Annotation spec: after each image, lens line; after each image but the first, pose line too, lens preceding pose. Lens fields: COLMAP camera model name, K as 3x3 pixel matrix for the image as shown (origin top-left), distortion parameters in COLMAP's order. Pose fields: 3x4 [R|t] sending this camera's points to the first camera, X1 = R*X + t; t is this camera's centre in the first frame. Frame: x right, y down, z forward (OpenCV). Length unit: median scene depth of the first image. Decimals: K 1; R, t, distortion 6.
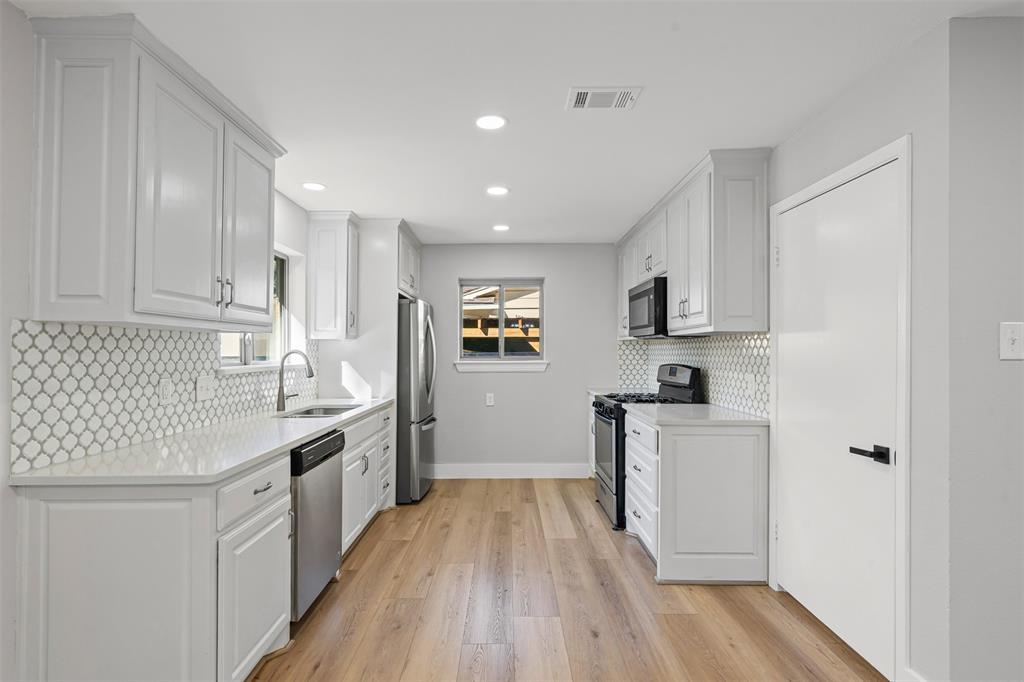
lens RADIAL K [[498.0, 0, 508.6], [0, 498.0, 343.0], [0, 0, 1]] dist [0.000300, 0.000916]
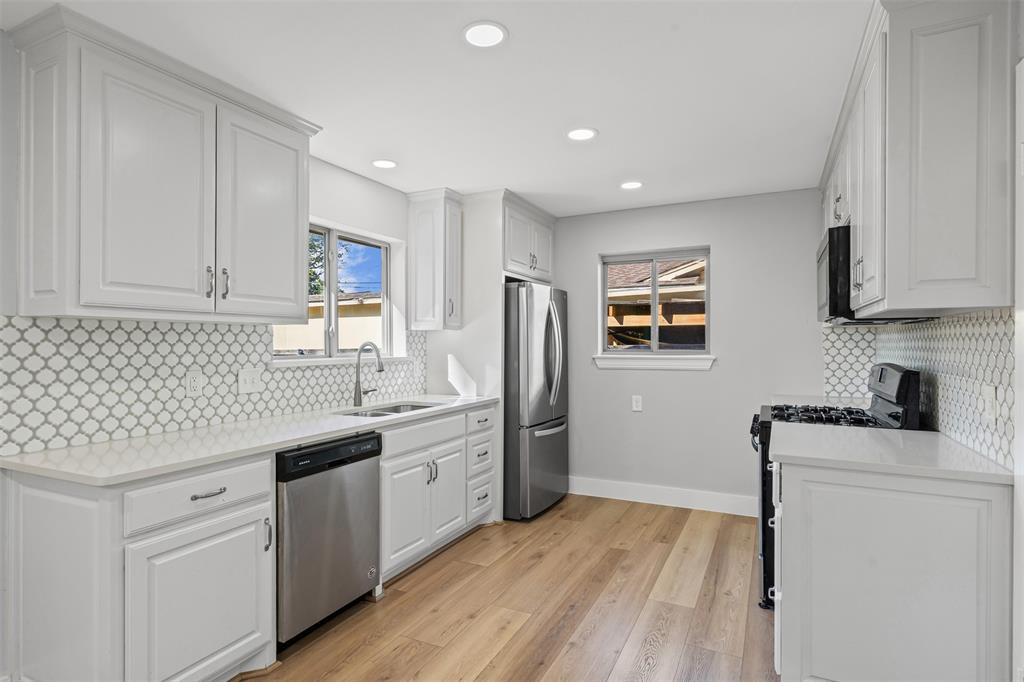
lens RADIAL K [[536.5, 0, 504.3], [0, 536.5, 339.9], [0, 0, 1]] dist [0.003883, 0.000798]
pose [[0.893225, -0.002846, -0.449601, 0.243971], [0.008184, 0.999917, 0.009931, 0.001818], [0.449536, -0.012550, 0.893174, 0.205369]]
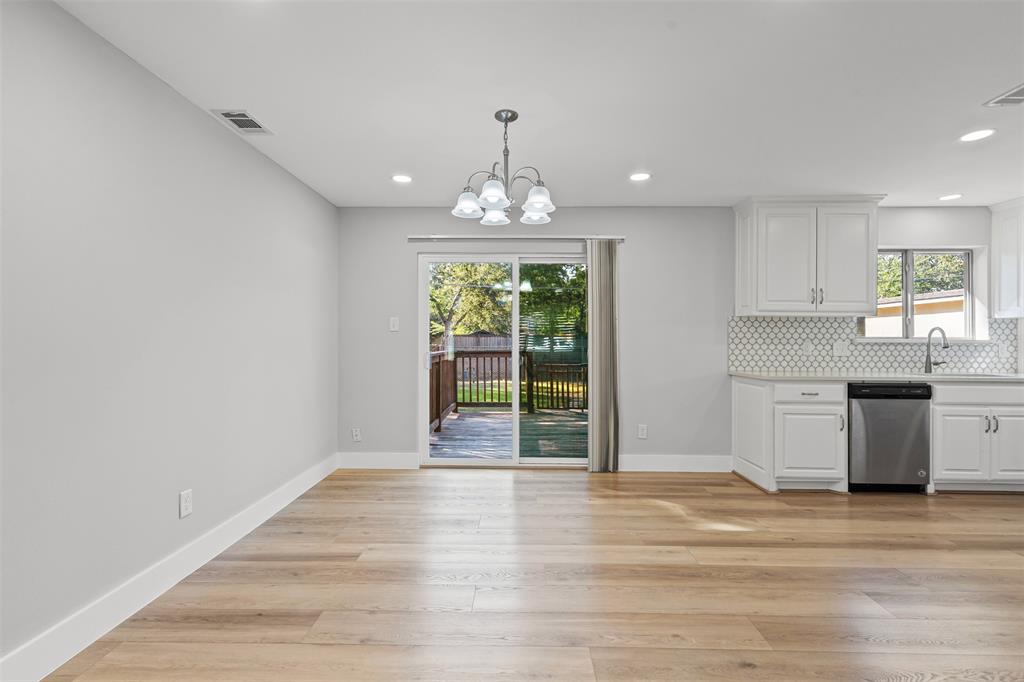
lens RADIAL K [[473.3, 0, 512.0], [0, 473.3, 341.0], [0, 0, 1]] dist [0.000722, 0.000244]
pose [[-0.012859, 0.002430, -0.999914, 0.799303], [0.010551, 0.999942, 0.002294, 0.034429], [0.999862, -0.010521, -0.012884, -0.096399]]
